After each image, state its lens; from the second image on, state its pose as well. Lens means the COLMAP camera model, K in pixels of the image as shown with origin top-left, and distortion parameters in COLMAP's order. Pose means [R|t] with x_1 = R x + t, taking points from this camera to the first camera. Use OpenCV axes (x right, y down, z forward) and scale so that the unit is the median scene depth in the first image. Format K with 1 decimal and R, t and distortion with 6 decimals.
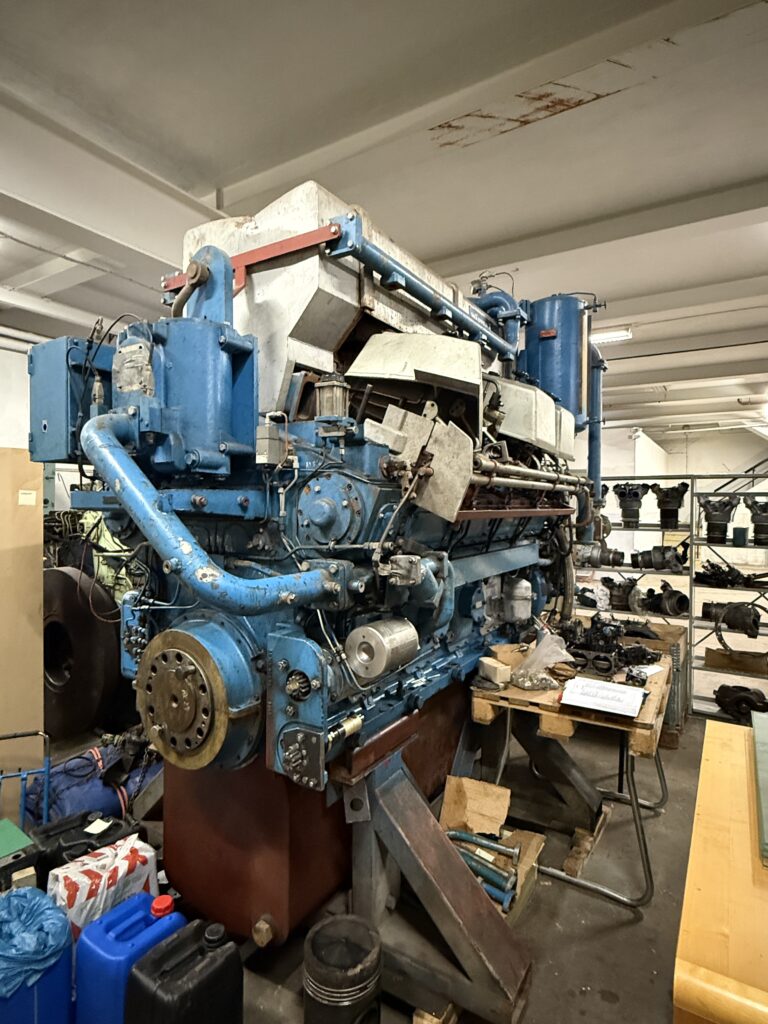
lens RADIAL K [[561.3, 0, 382.7], [0, 561.3, 511.9], [0, 0, 1]] dist [-0.003800, 0.001590]
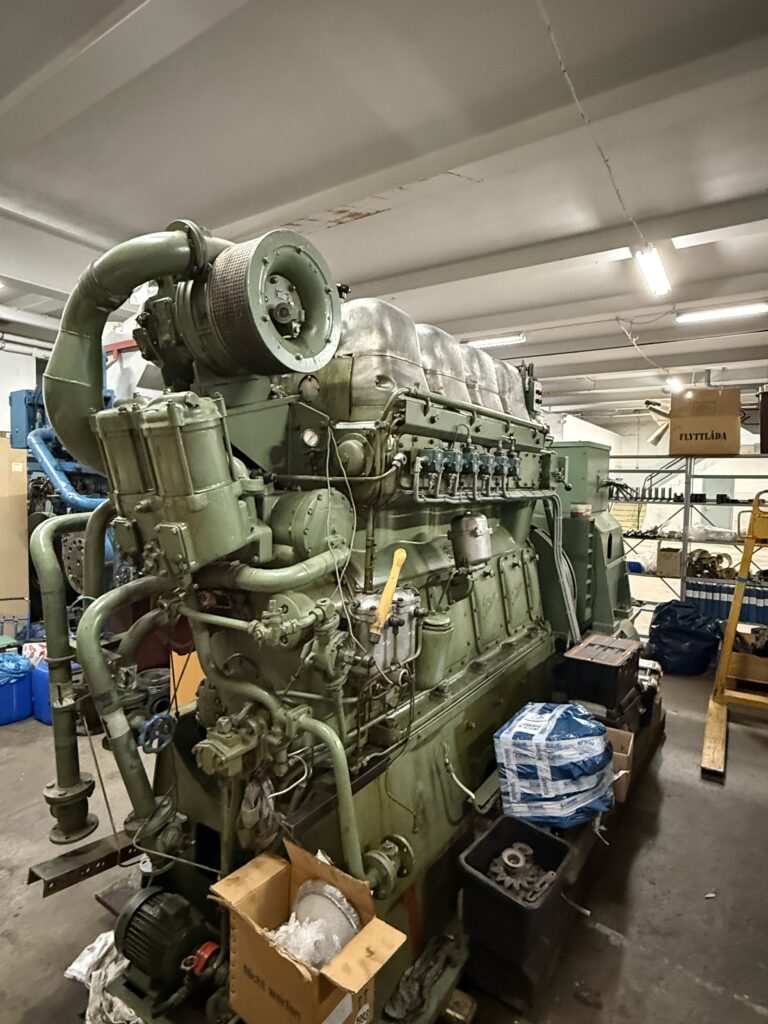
lens RADIAL K [[561.3, 0, 384.5], [0, 561.3, 510.7], [0, 0, 1]] dist [-0.003800, 0.001590]
pose [[0.999615, 0.010390, -0.025746, 0.751196], [-0.009427, 0.999261, 0.037267, 0.047039], [0.026114, -0.037010, 0.998974, -0.968161]]
